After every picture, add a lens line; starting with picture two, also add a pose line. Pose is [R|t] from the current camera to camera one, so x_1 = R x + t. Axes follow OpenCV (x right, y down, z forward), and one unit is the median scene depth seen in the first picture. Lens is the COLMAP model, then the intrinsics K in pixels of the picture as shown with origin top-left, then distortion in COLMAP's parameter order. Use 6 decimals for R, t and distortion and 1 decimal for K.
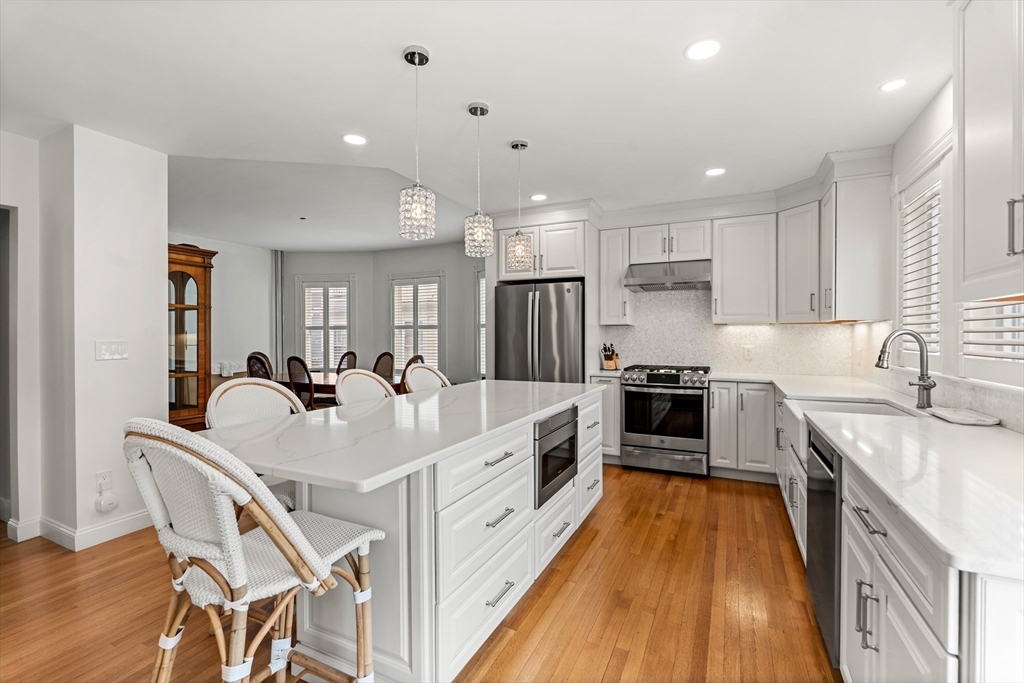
lens RADIAL K [[456.1, 0, 511.0], [0, 456.1, 338.0], [0, 0, 1]] dist [0.001828, 0.000288]
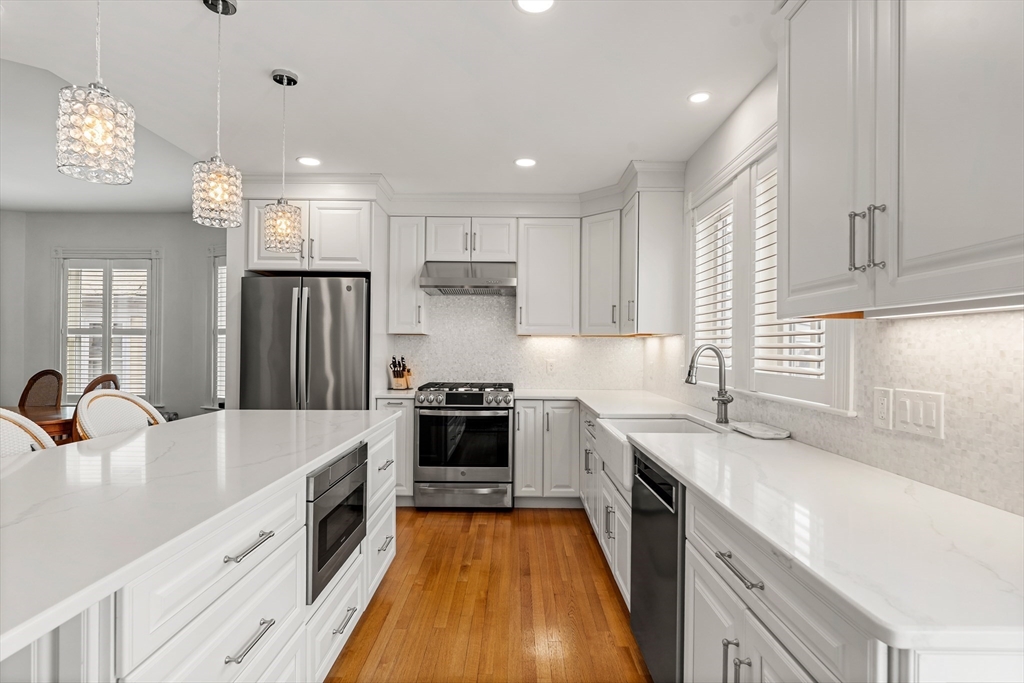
lens RADIAL K [[527.4, 0, 515.6], [0, 527.4, 343.1], [0, 0, 1]] dist [-0.006650, 0.001447]
pose [[0.901013, 0.011298, 0.433645, -0.007486], [-0.006544, 0.999901, -0.012455, -0.003001], [-0.433743, 0.008385, 0.900998, 0.103354]]
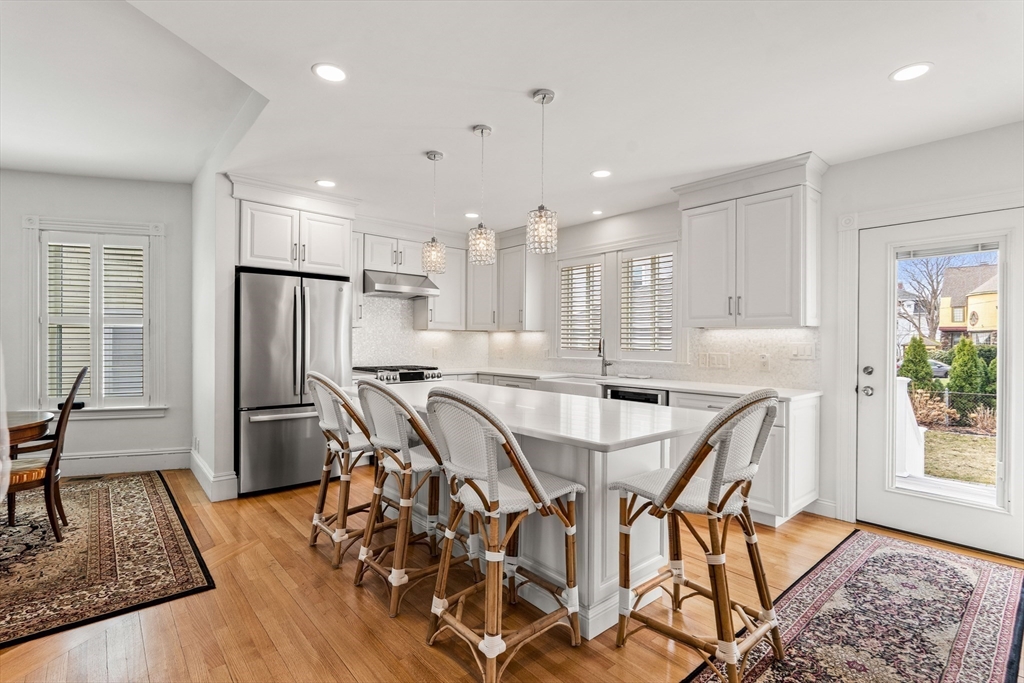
lens RADIAL K [[472.5, 0, 516.6], [0, 472.5, 336.6], [0, 0, 1]] dist [-0.000805, 0.000069]
pose [[0.386190, 0.011638, 0.922346, -0.853365], [-0.000437, 0.999923, -0.012434, 0.005411], [-0.922419, 0.004399, 0.386165, 0.393020]]
